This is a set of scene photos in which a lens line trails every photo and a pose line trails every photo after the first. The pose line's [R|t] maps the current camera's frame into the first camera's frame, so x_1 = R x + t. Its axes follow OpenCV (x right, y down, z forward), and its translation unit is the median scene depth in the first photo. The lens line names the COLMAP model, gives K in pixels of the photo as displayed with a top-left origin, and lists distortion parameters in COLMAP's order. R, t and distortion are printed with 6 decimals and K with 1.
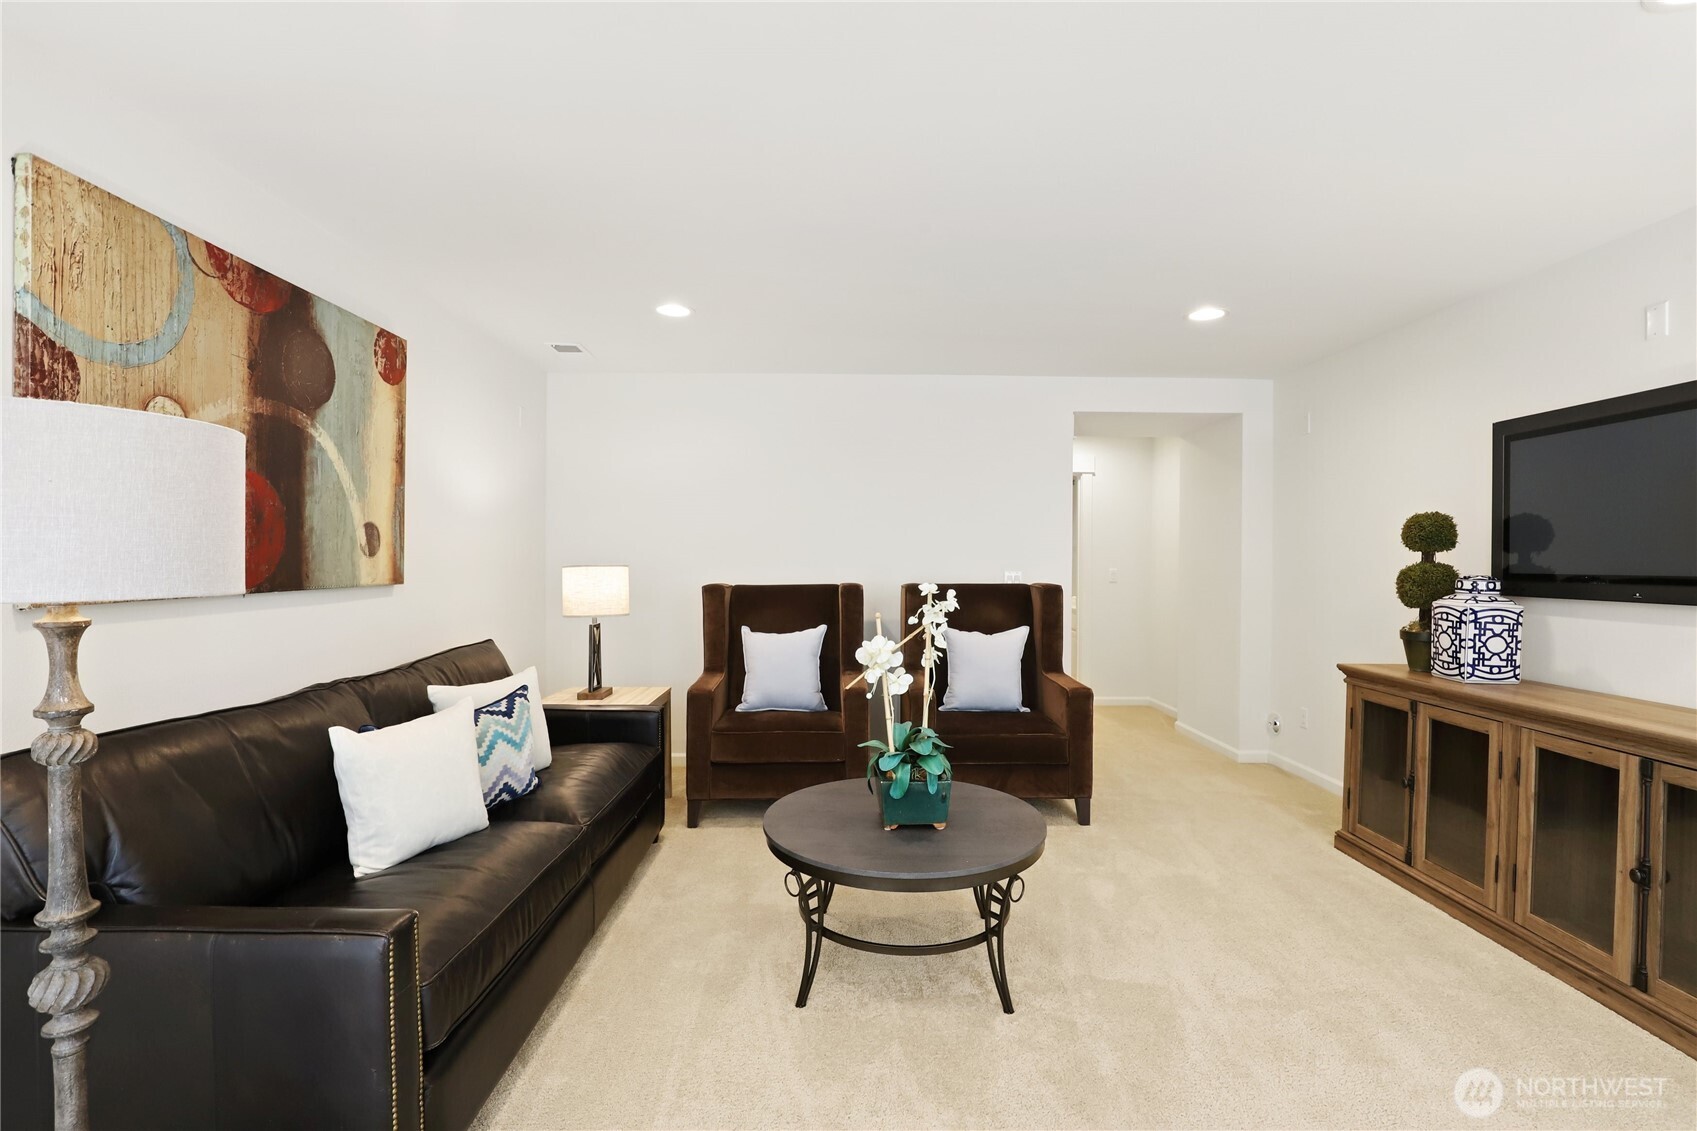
lens RADIAL K [[774.9, 0, 858.5], [0, 774.9, 566.7], [0, 0, 1]] dist [-0.036666, 0.007679]
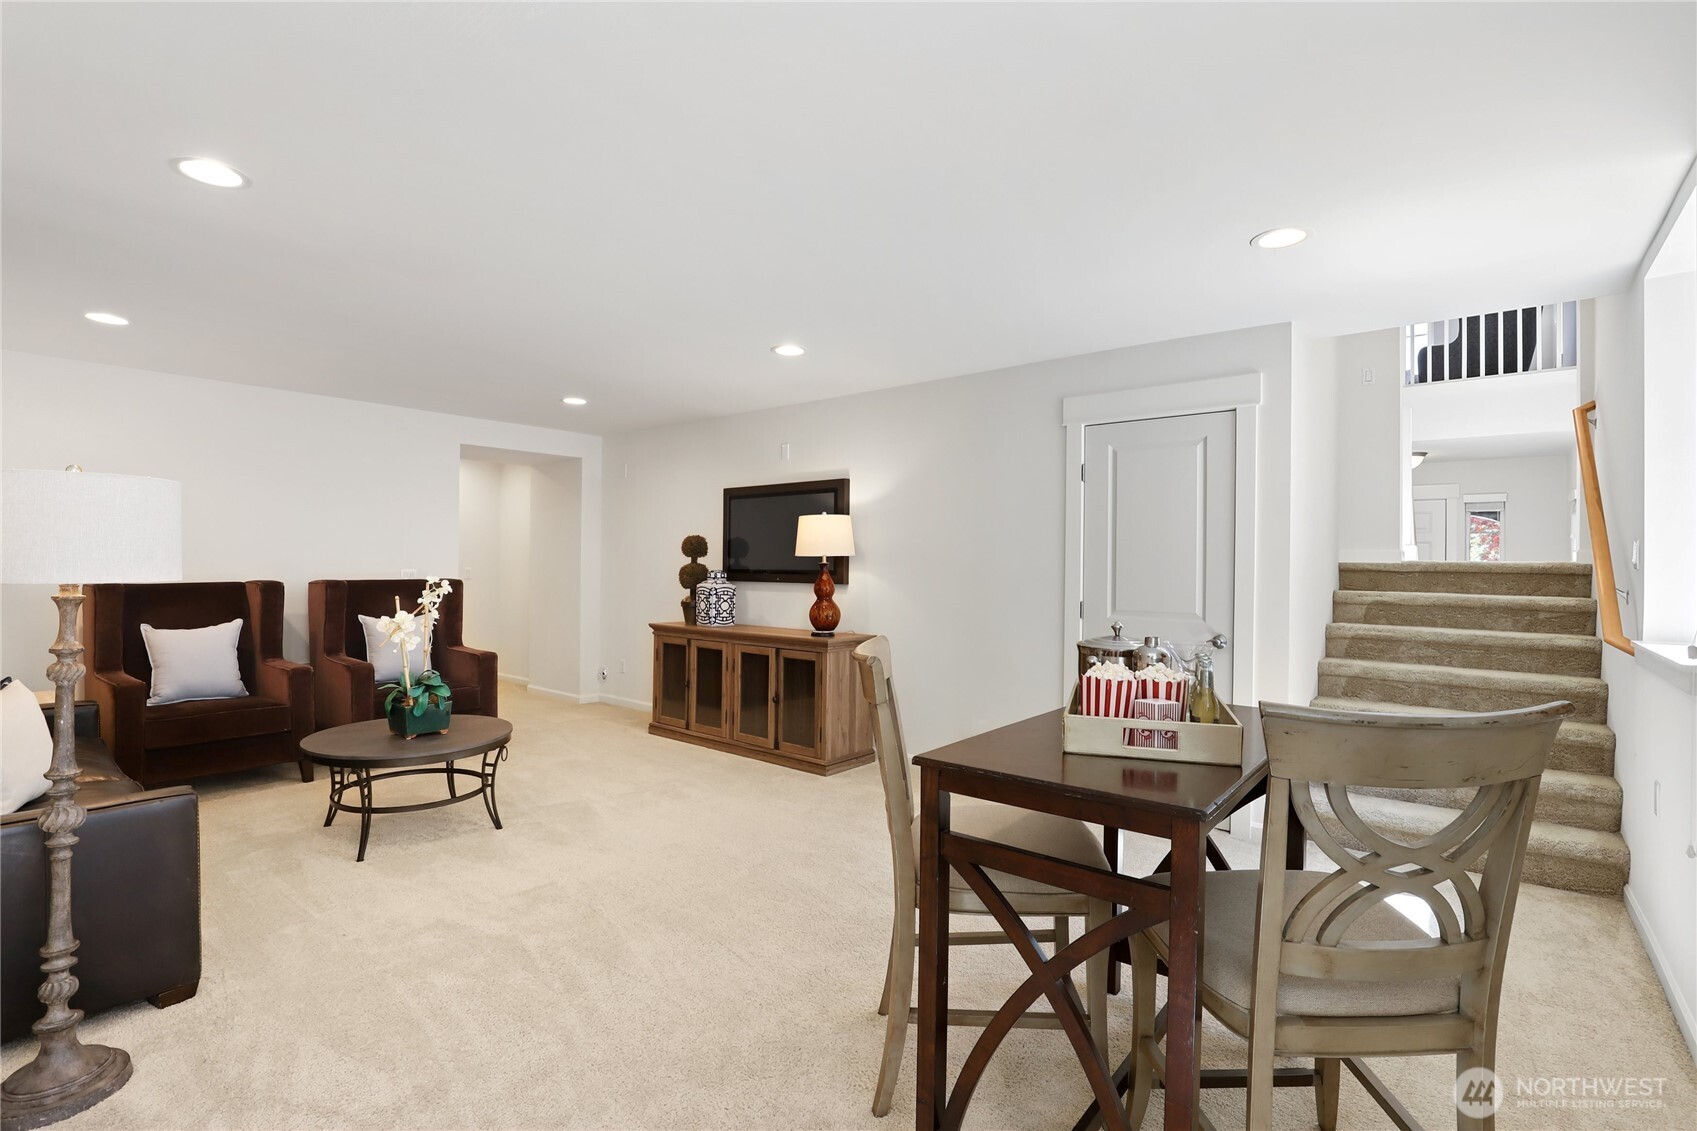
lens RADIAL K [[774.9, 0, 858.5], [0, 774.9, 566.7], [0, 0, 1]] dist [-0.036666, 0.007679]
pose [[0.644508, -0.001139, 0.764597, -0.424849], [0.000549, 0.999999, 0.001027, 0.001025], [-0.764598, -0.000242, 0.644508, -0.505458]]
